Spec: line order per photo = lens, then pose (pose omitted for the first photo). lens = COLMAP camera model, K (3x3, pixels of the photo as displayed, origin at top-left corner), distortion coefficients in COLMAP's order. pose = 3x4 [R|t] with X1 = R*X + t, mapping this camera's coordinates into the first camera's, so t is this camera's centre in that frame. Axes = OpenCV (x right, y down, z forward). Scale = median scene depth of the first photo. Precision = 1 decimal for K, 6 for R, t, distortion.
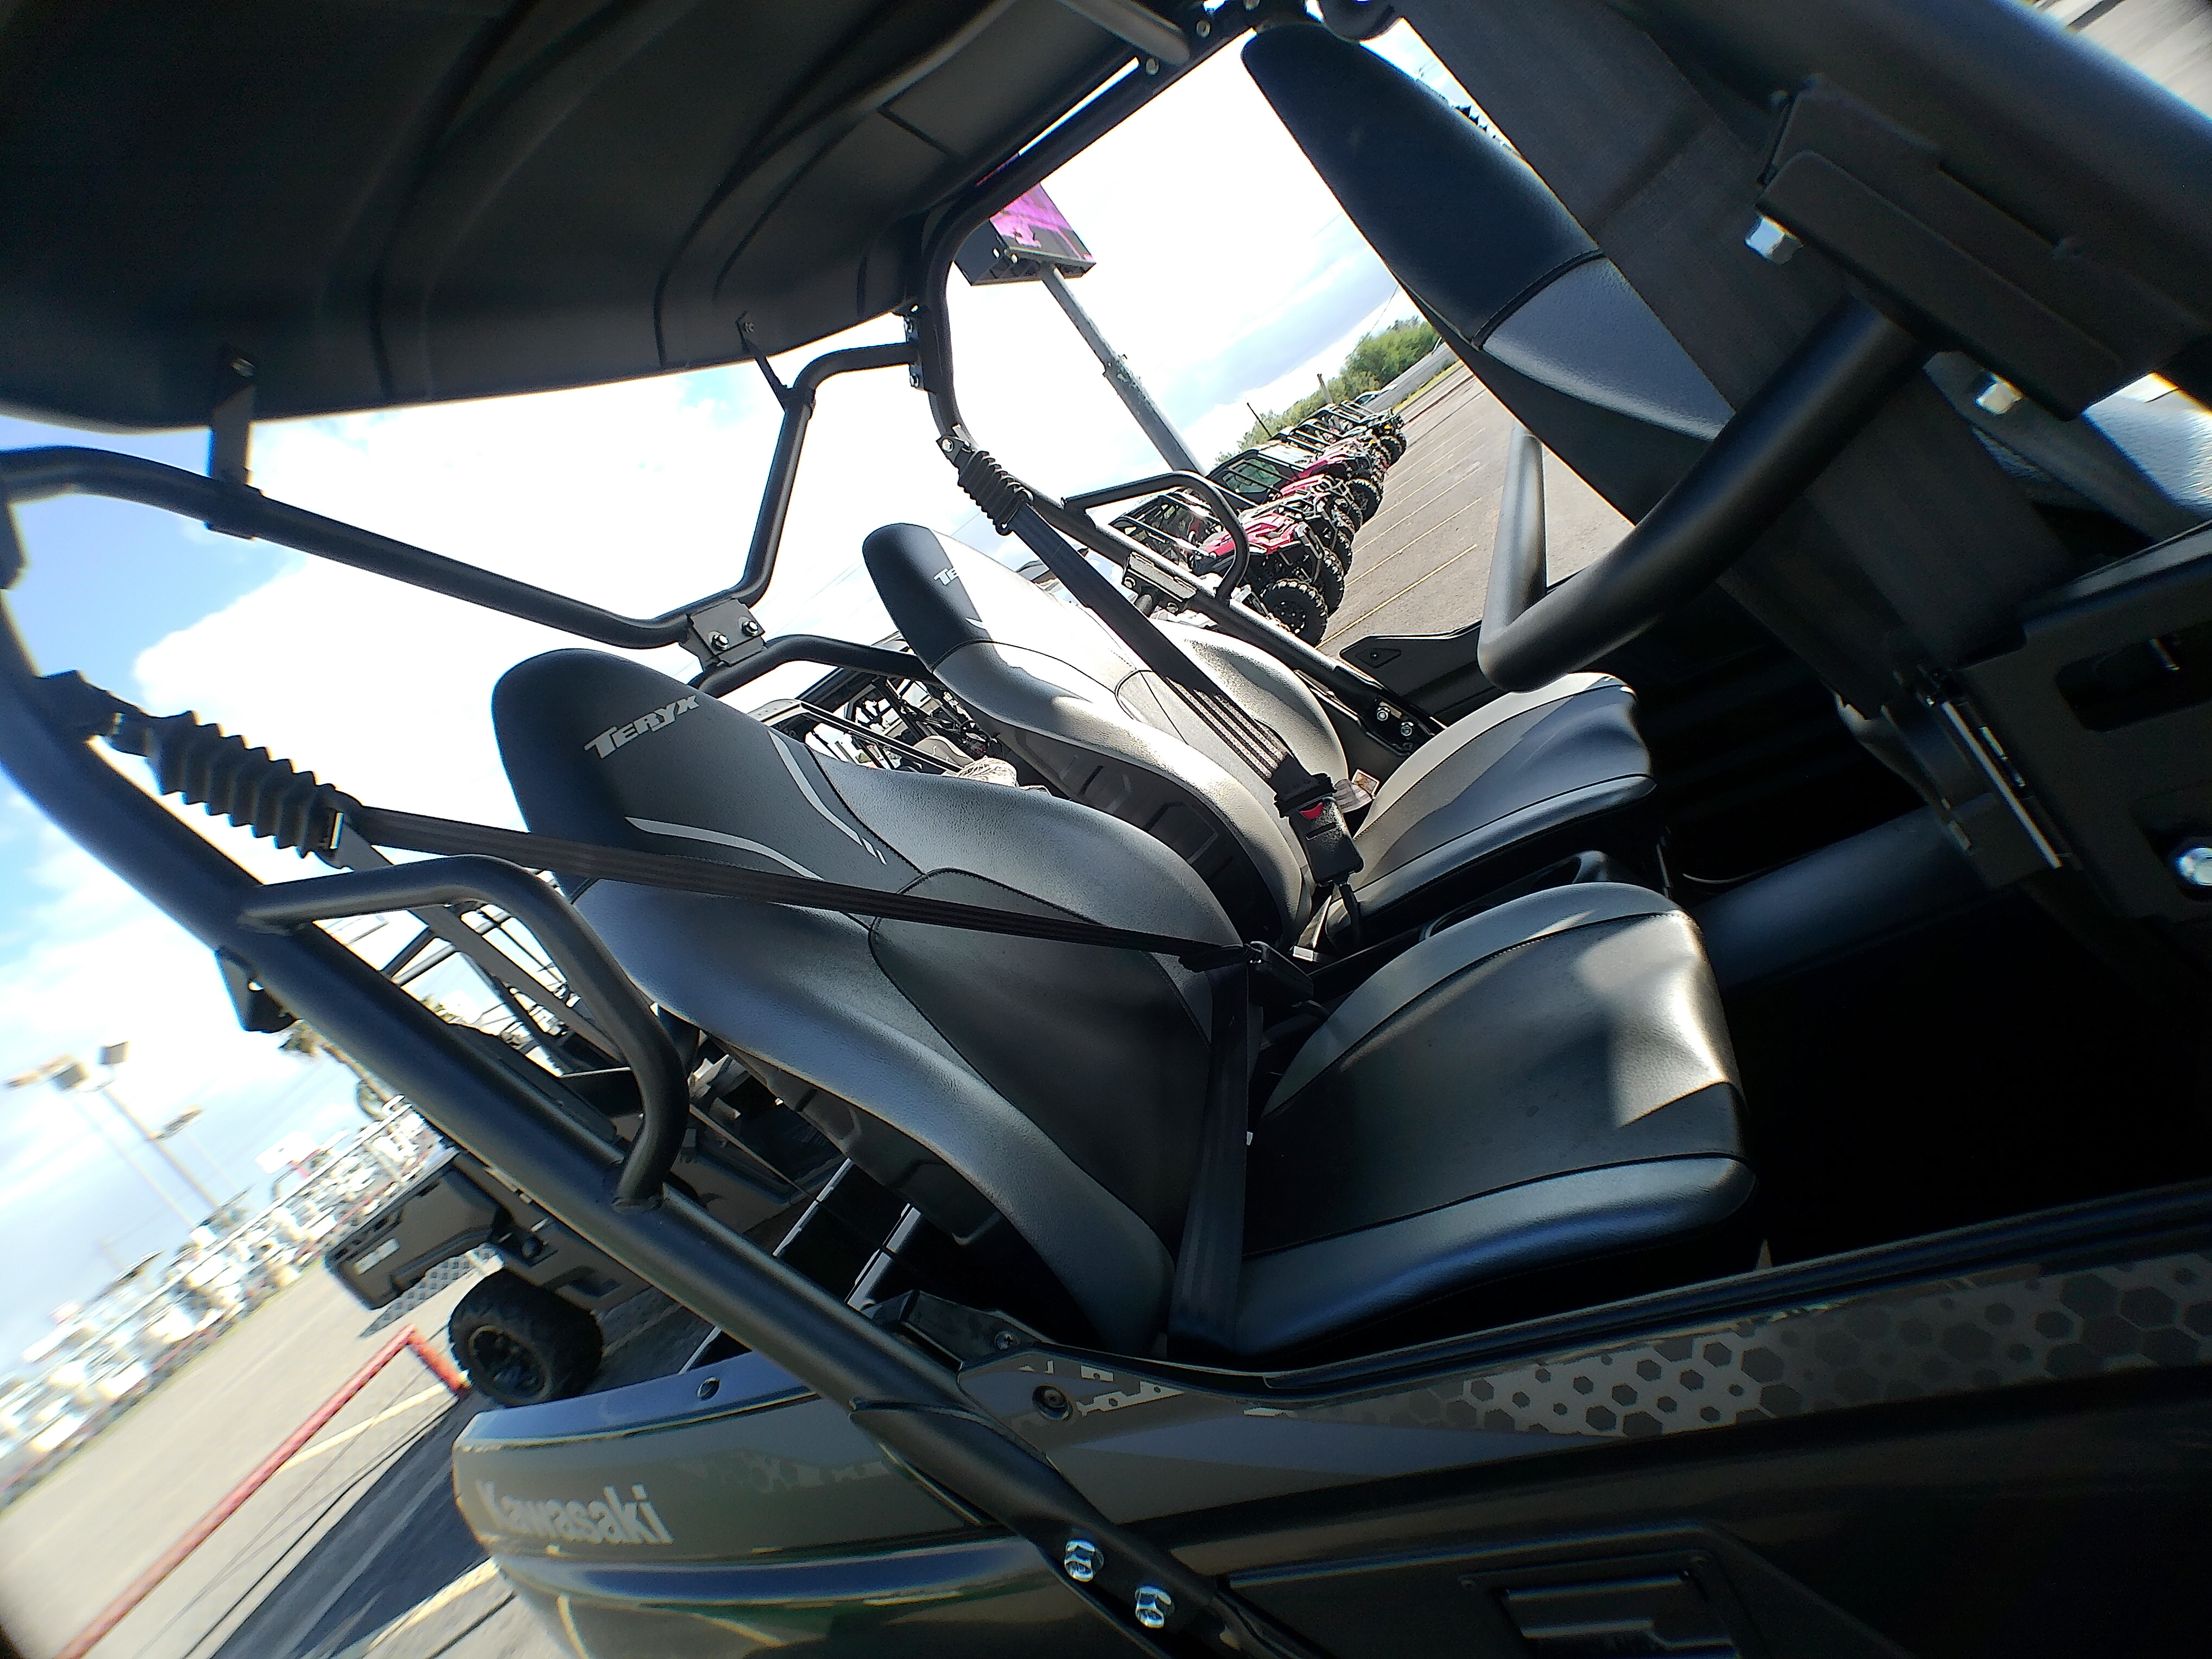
lens RADIAL K [[1195.4, 0, 1116.5], [0, 1195.4, 815.3], [0, 0, 1]] dist [-0.028168, 0.000678]
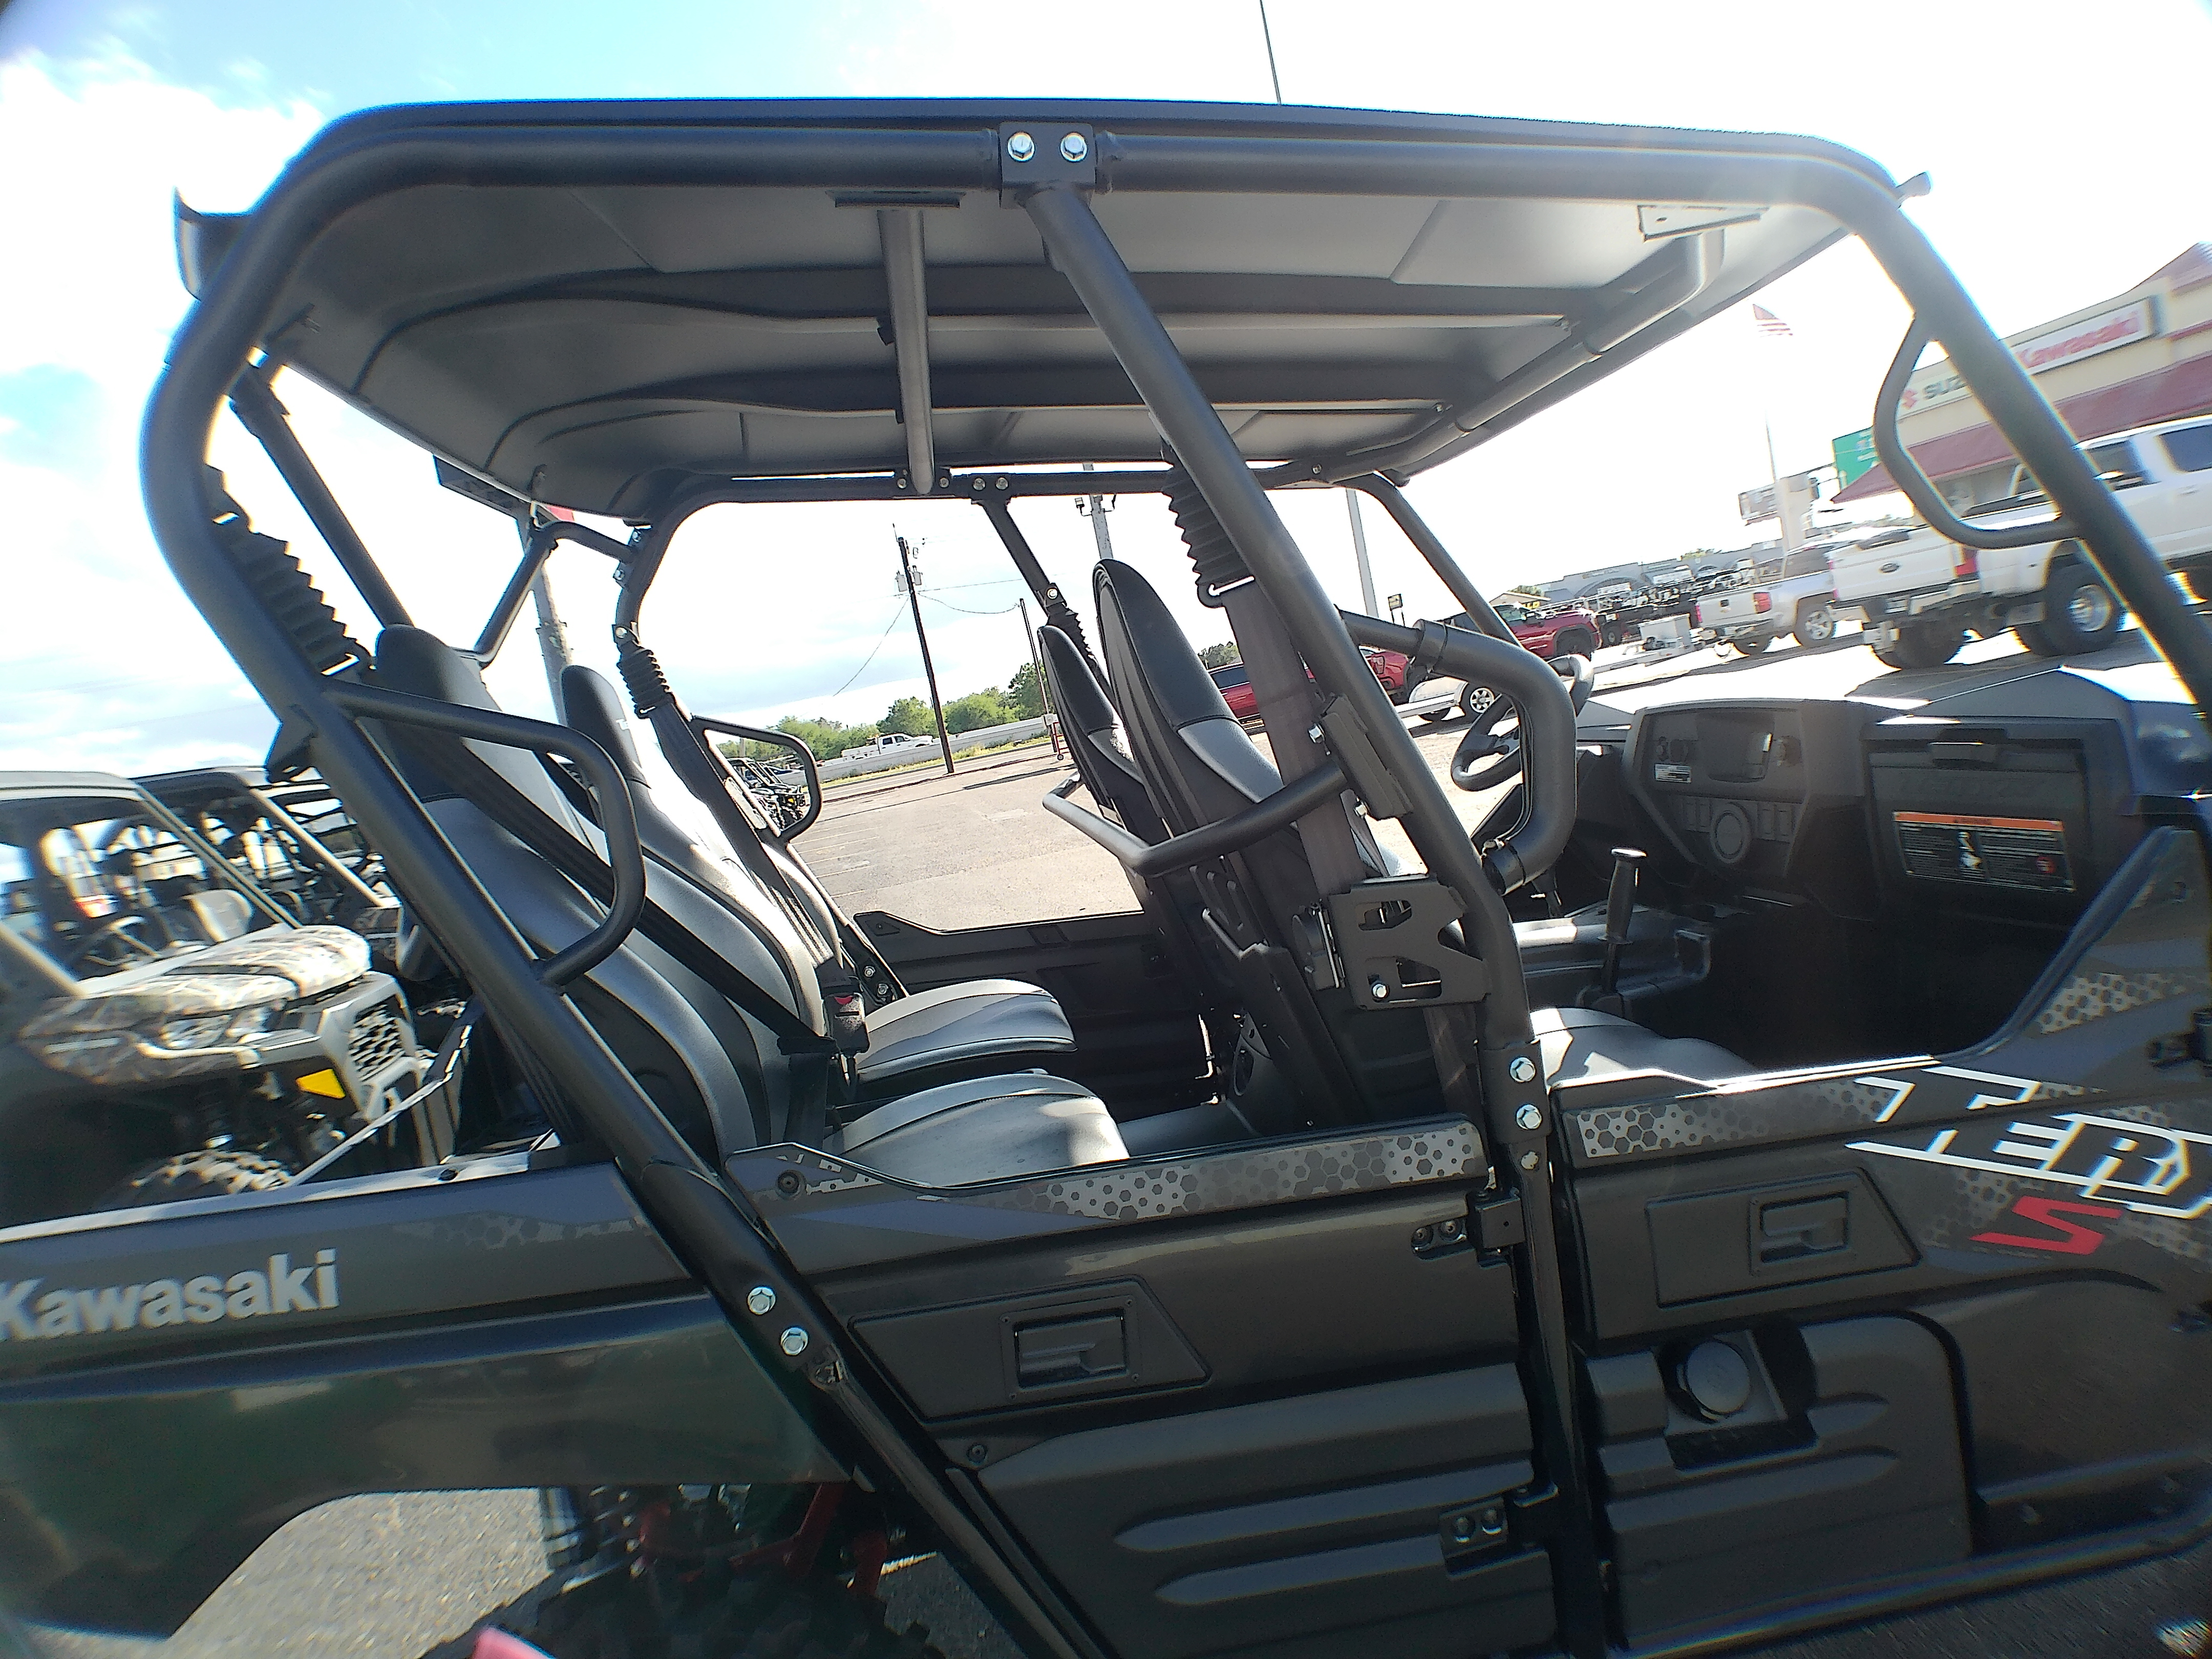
lens RADIAL K [[1195.4, 0, 1116.5], [0, 1195.4, 815.3], [0, 0, 1]] dist [-0.028168, 0.000678]
pose [[0.791889, 0.413935, 0.448964, -0.490020], [-0.251928, 0.891172, -0.377287, 0.422382], [-0.556276, 0.185663, 0.809991, -0.497729]]
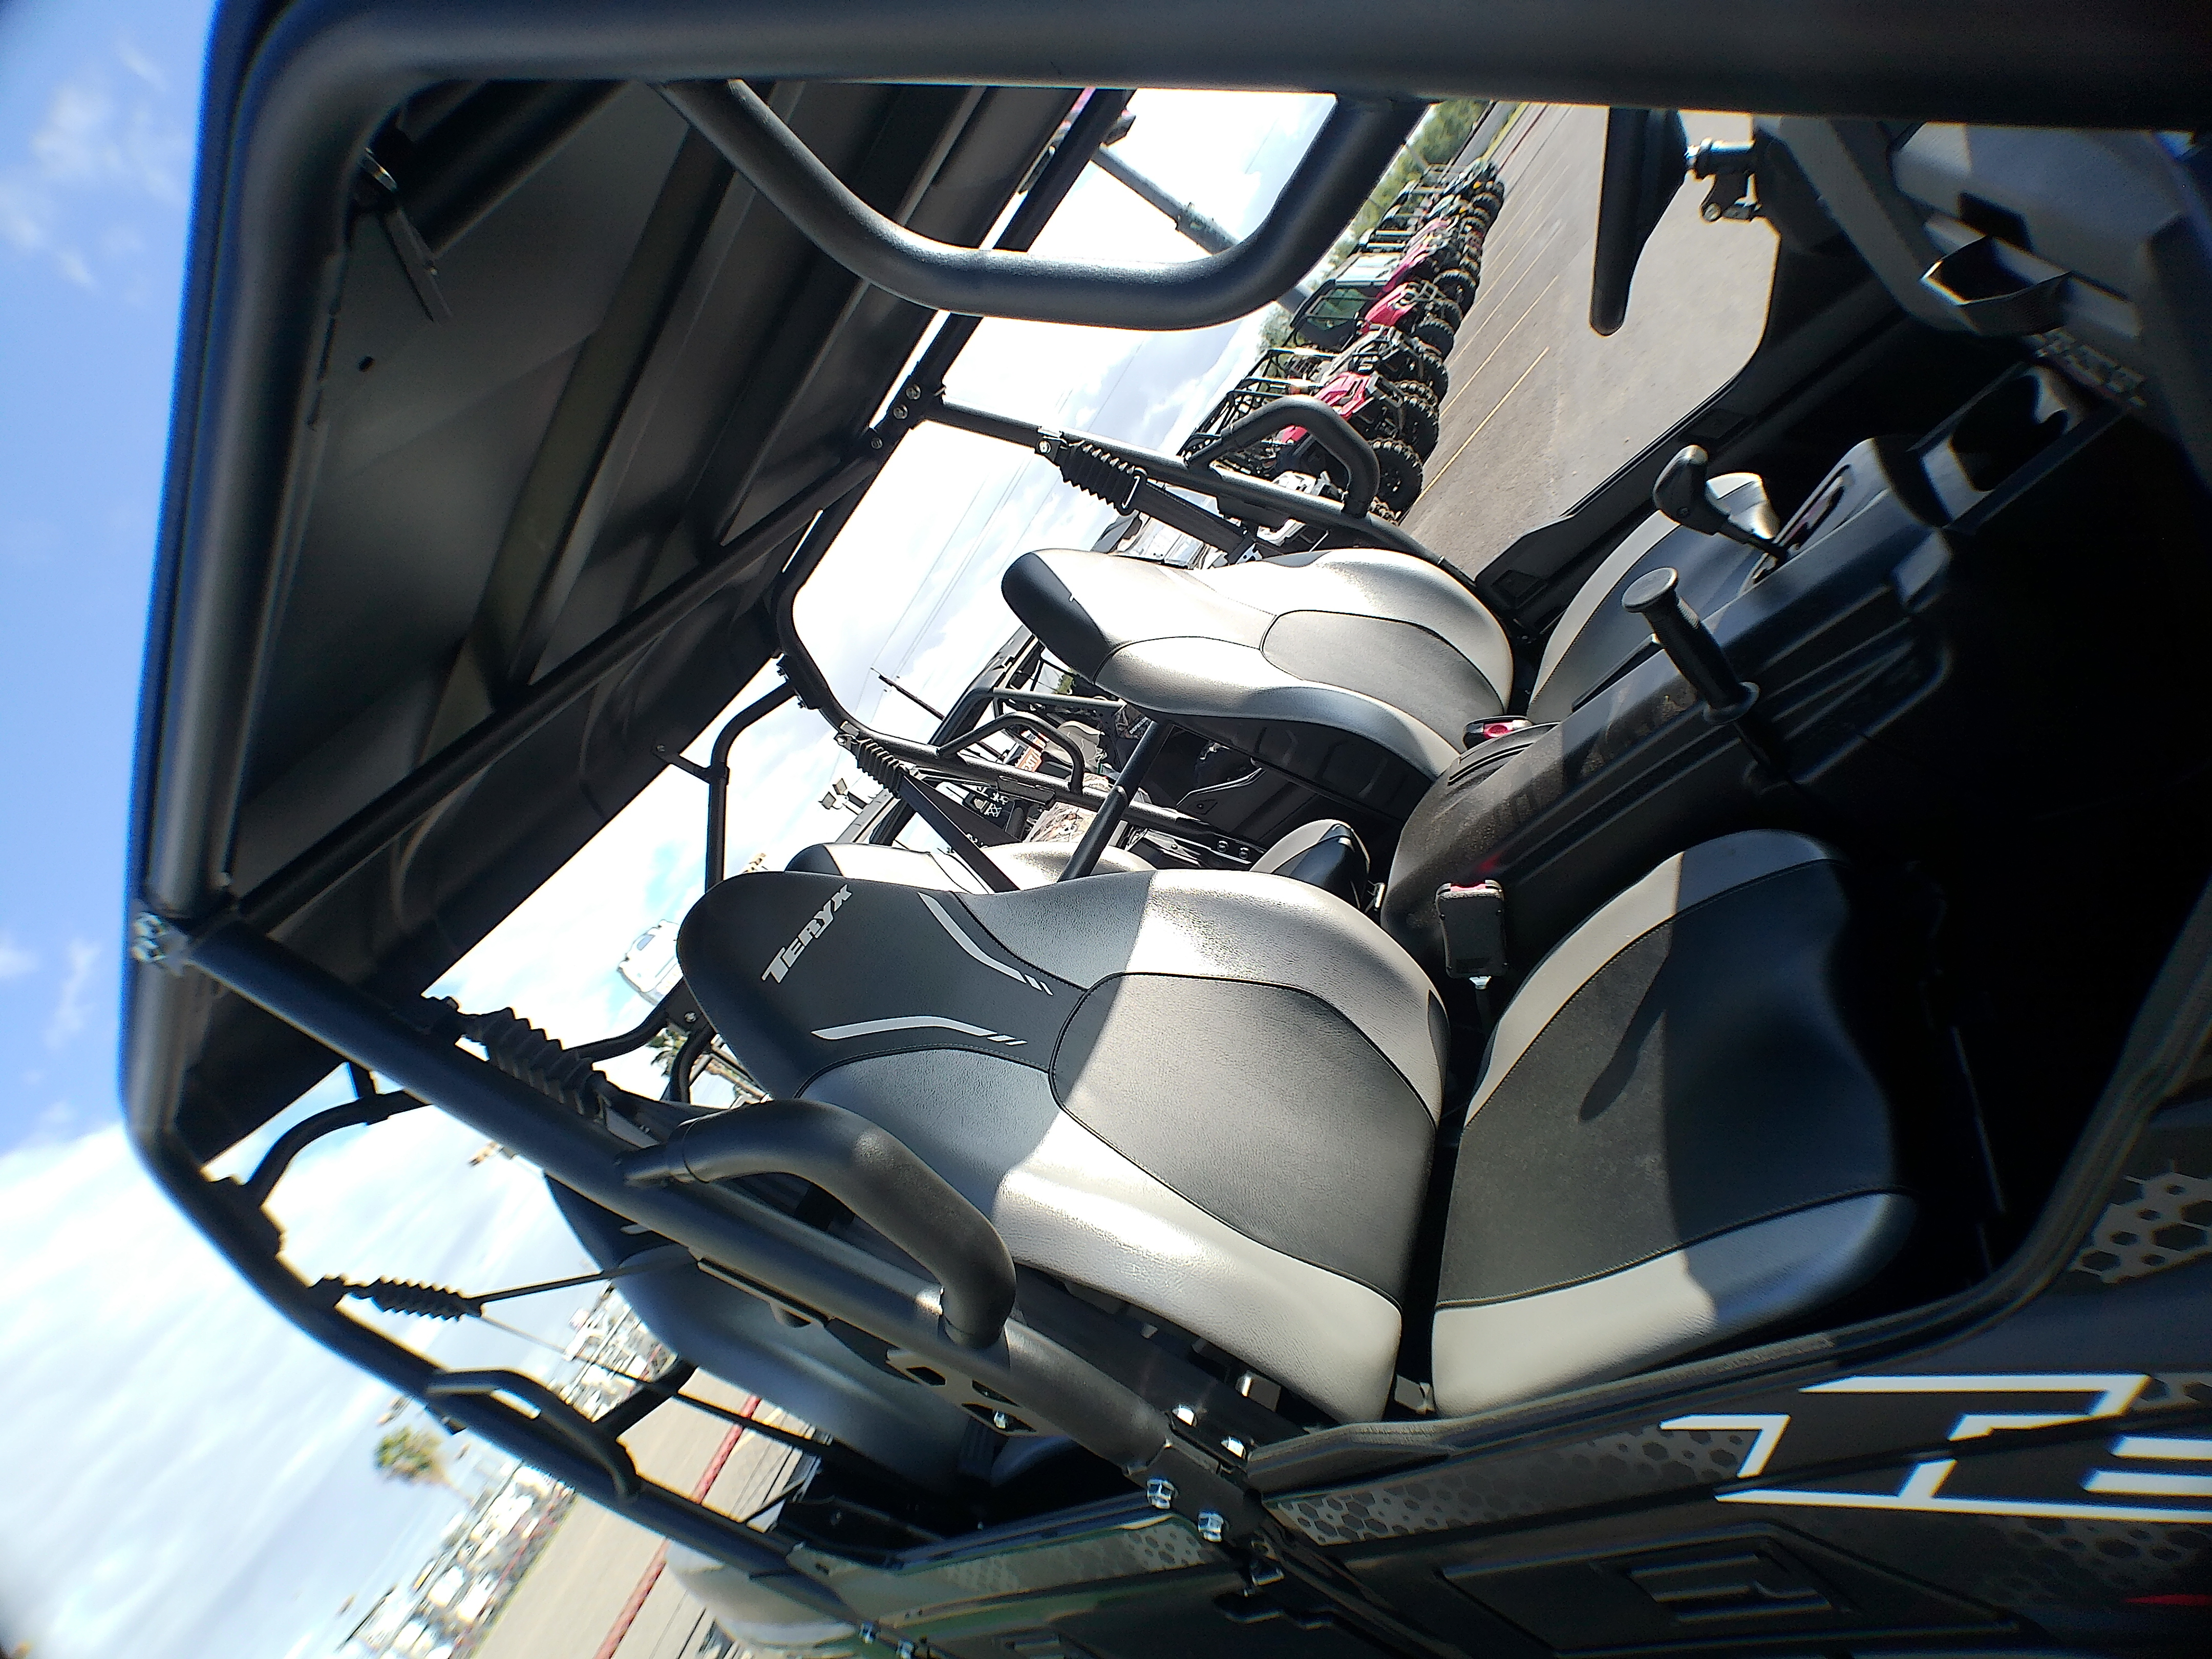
lens RADIAL K [[1181.7, 0, 1106.0], [0, 1181.7, 829.5], [0, 0, 1]] dist [-0.022001, -0.001011]
pose [[0.938262, -0.265880, -0.221294, 0.922026], [0.291381, 0.952237, 0.091331, -0.590683], [0.186442, -0.150173, 0.970921, -0.517446]]
